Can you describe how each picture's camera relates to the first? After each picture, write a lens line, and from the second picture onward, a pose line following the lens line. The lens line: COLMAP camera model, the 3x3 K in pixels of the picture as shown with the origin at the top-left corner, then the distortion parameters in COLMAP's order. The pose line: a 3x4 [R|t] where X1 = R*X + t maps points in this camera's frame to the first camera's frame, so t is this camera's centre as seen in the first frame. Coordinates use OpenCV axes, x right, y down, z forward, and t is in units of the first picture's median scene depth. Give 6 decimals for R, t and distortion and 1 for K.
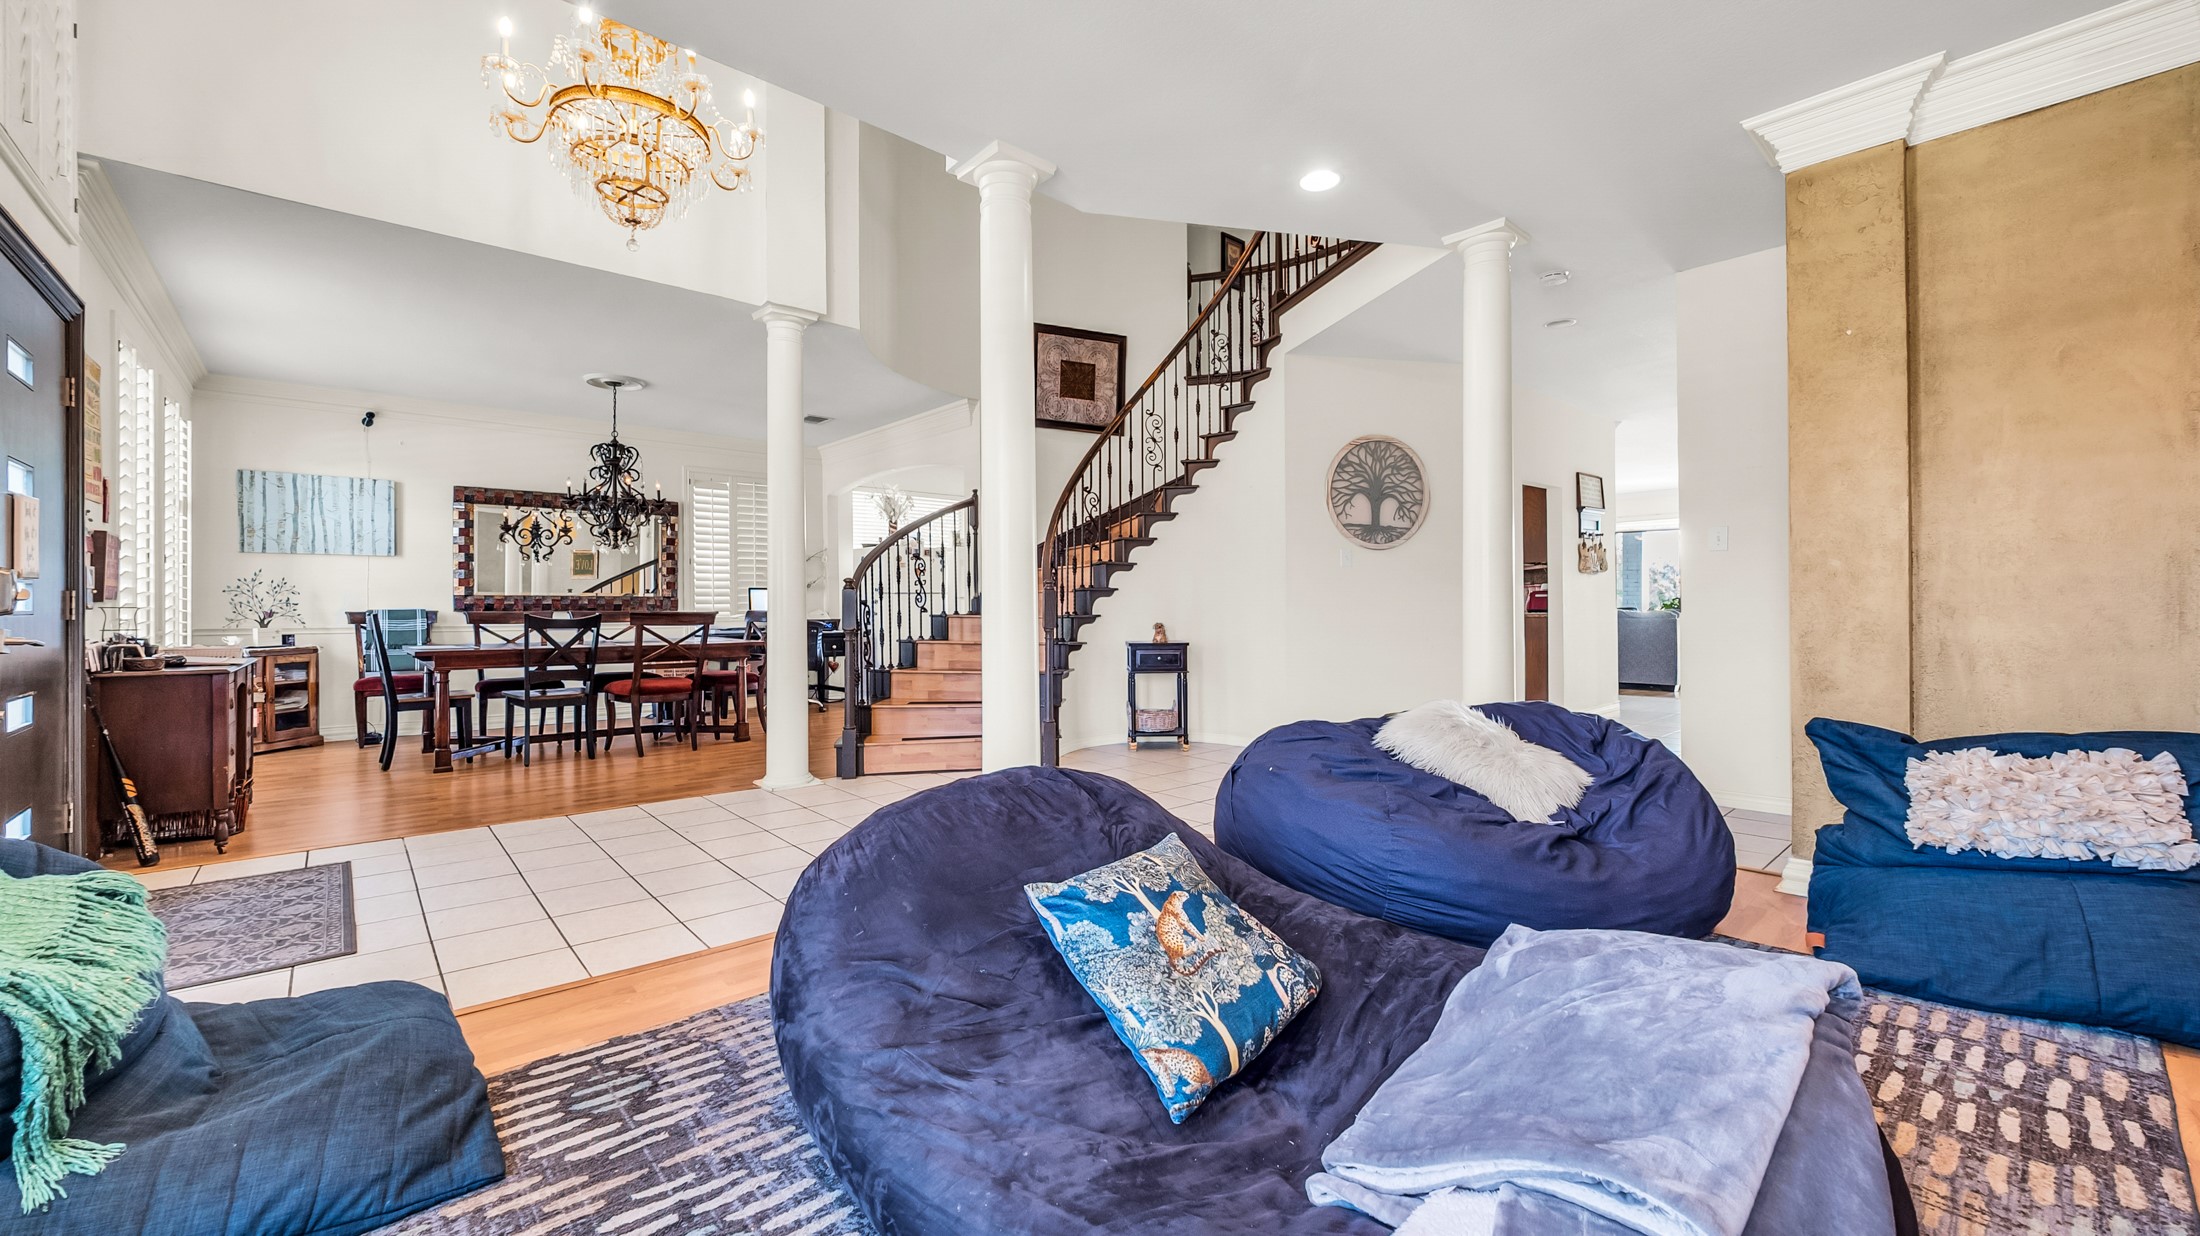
lens RADIAL K [[876.2, 0, 1101.3], [0, 876.2, 611.4], [0, 0, 1]] dist [0.003210, -0.001447]
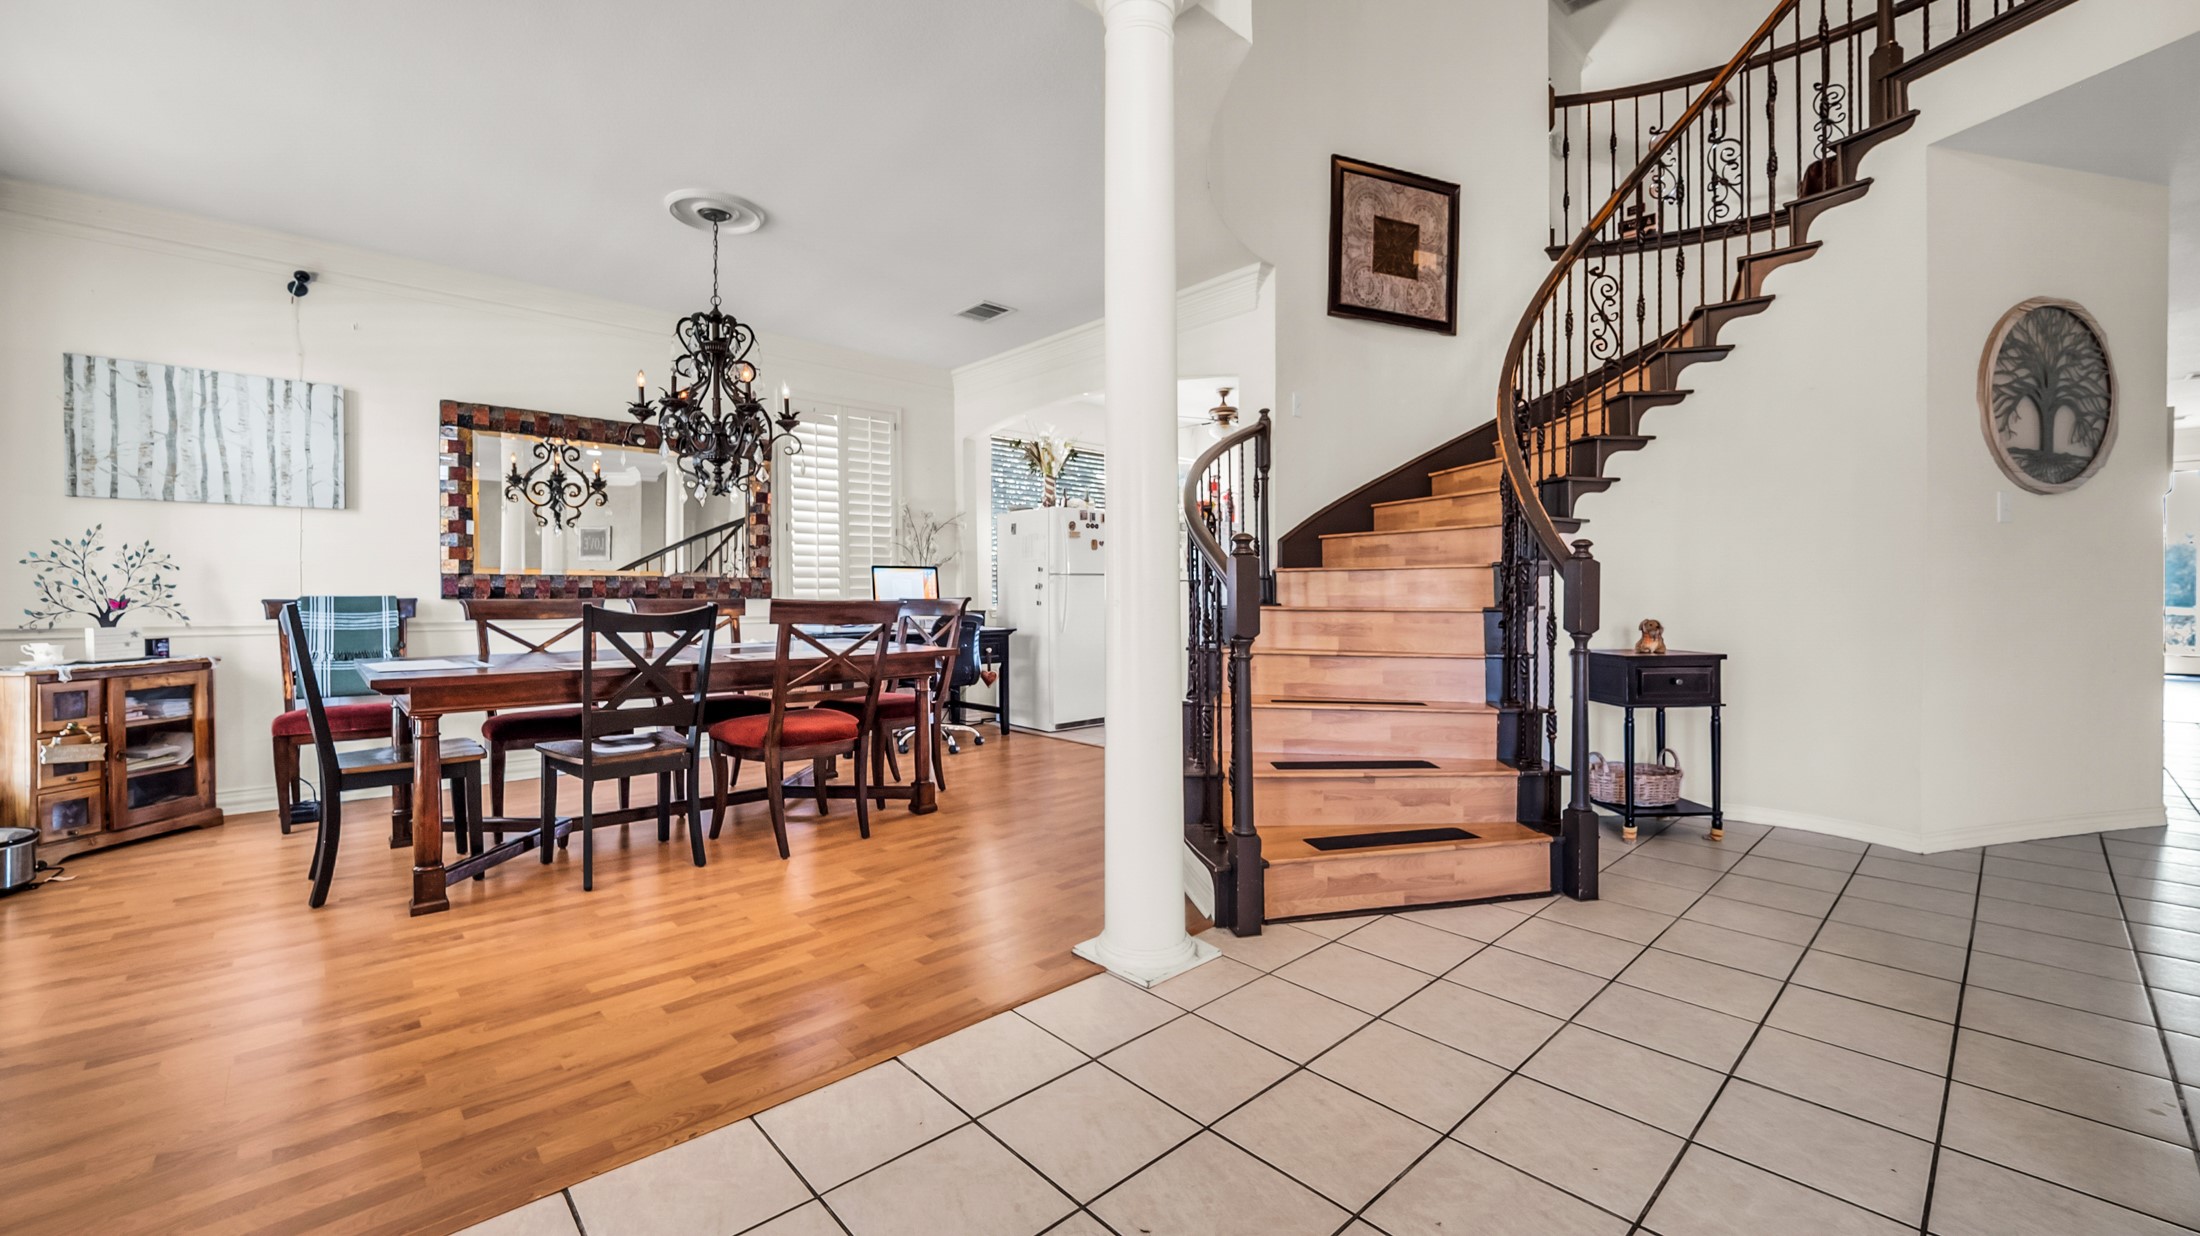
lens RADIAL K [[876.2, 0, 1102.5], [0, 876.2, 609.2], [0, 0, 1]] dist [0.003210, -0.001447]
pose [[0.999886, 0.000639, 0.015069, -0.302144], [-0.000806, 0.999938, 0.011106, -0.000098], [-0.015061, -0.011117, 0.999825, 0.400979]]
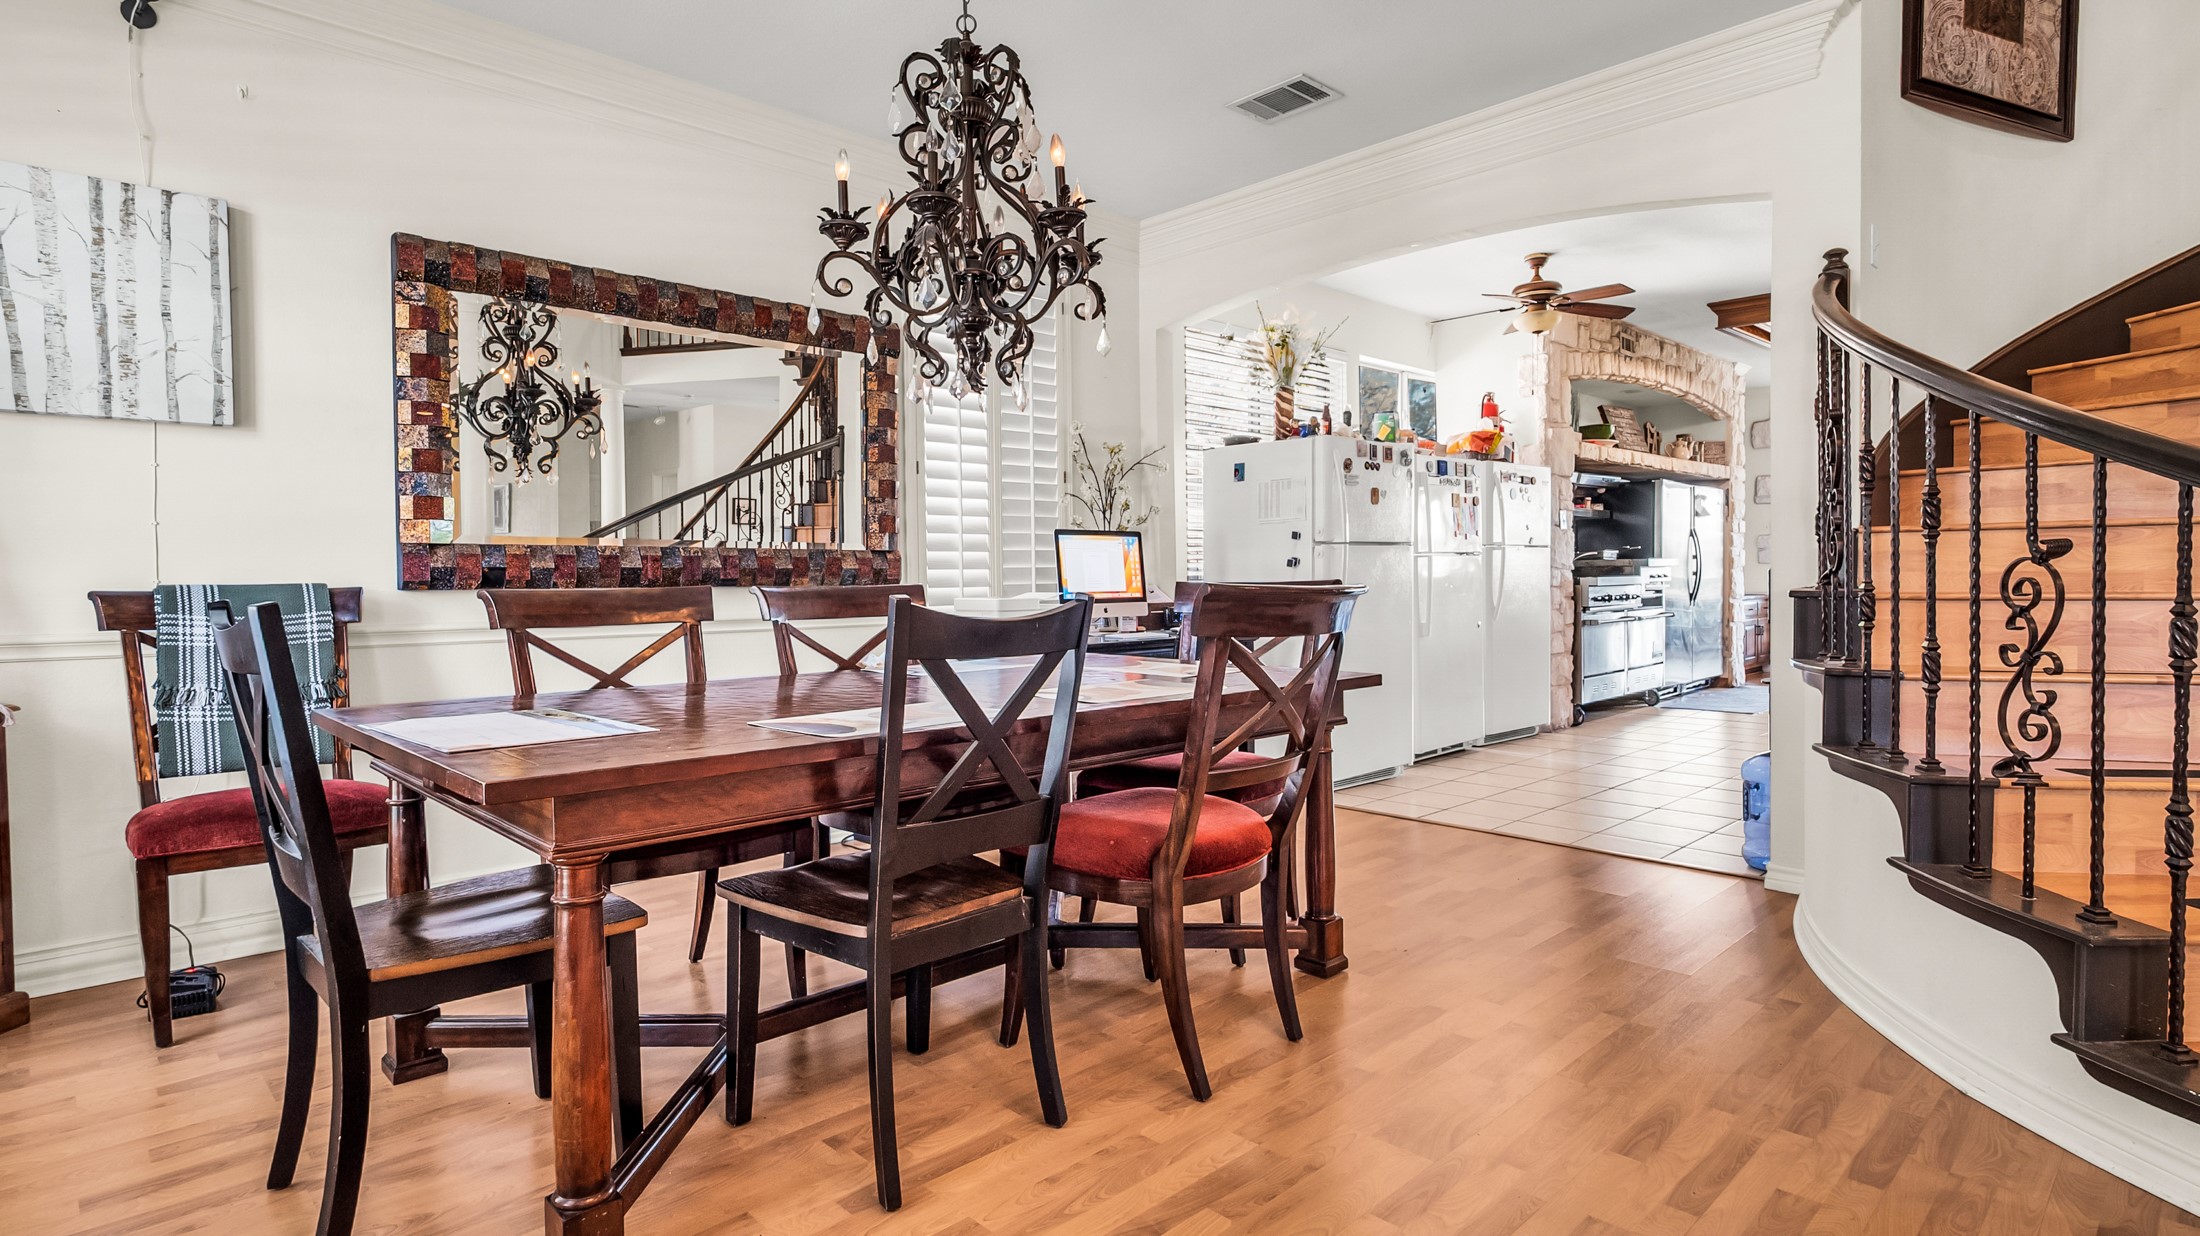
lens RADIAL K [[1143.0, 0, 1111.2], [0, 1143.0, 609.0], [0, 0, 1]] dist [-0.000877, 0.006979]
pose [[0.999108, -0.007605, 0.041547, -0.522625], [0.006681, 0.999729, 0.022319, -0.000690], [-0.041705, -0.022021, 0.998887, 0.584279]]
